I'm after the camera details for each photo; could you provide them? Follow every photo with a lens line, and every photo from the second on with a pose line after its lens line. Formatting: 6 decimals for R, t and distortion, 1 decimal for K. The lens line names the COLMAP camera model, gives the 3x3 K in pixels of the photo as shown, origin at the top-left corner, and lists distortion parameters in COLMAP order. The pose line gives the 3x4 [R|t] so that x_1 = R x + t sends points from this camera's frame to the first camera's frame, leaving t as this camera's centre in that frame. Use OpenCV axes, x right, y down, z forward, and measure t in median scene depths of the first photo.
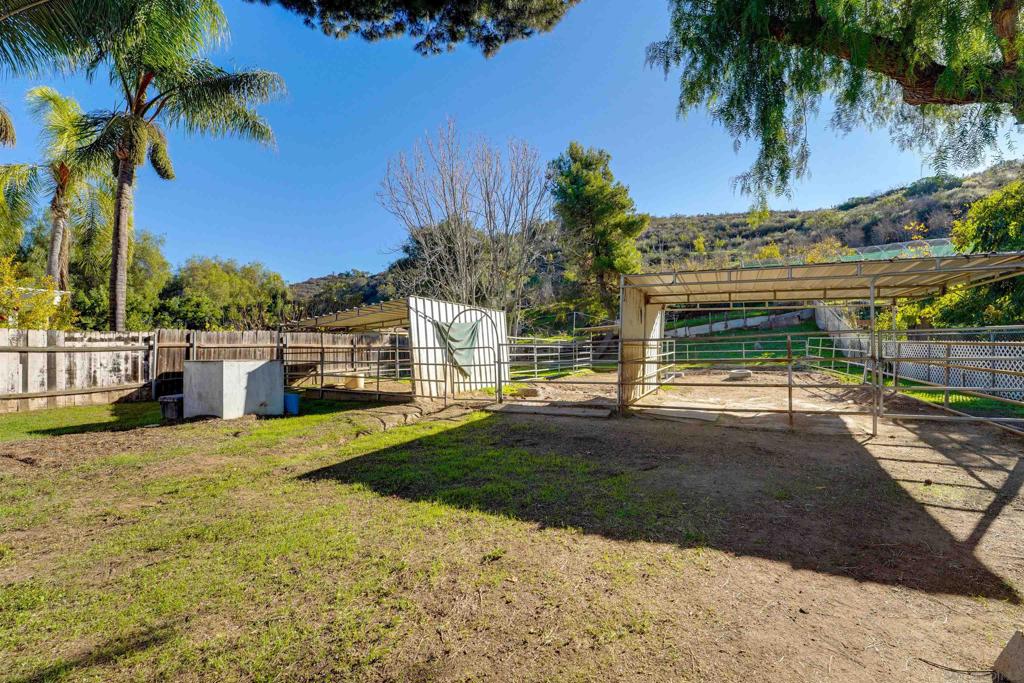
lens RADIAL K [[410.0, 0, 511.7], [0, 410.0, 344.5], [0, 0, 1]] dist [-0.017513, -0.000043]
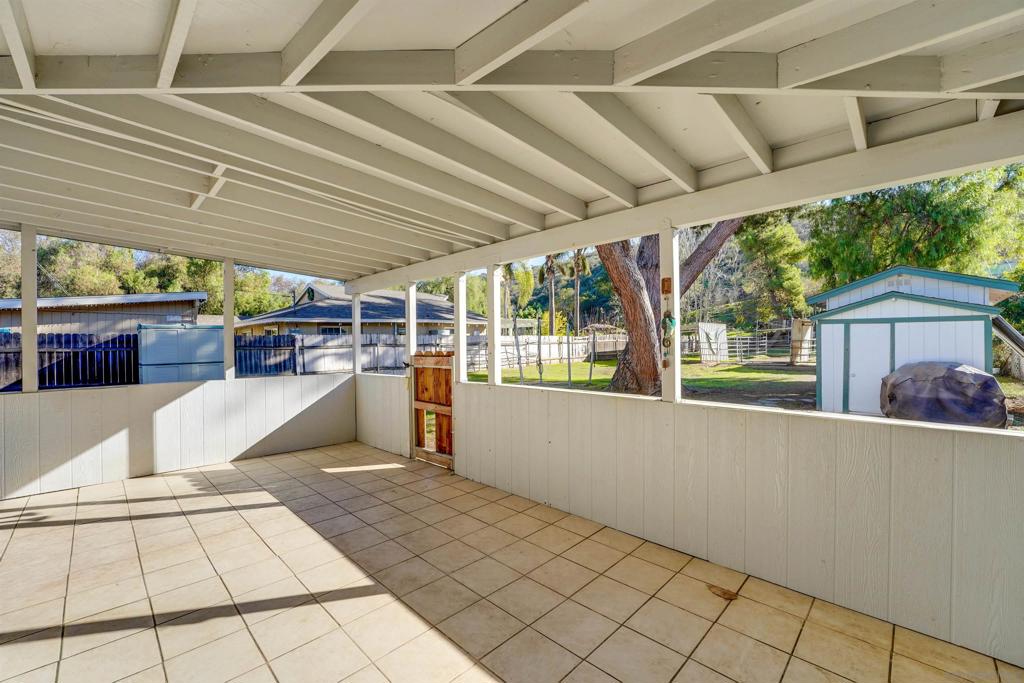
lens RADIAL K [[410.0, 0, 514.8], [0, 410.0, 342.6], [0, 0, 1]] dist [-0.017513, -0.000043]
pose [[0.949108, 0.002874, -0.314939, -0.209344], [0.002731, 0.999846, 0.017354, -0.015337], [0.314940, -0.017331, 0.948953, -0.714978]]
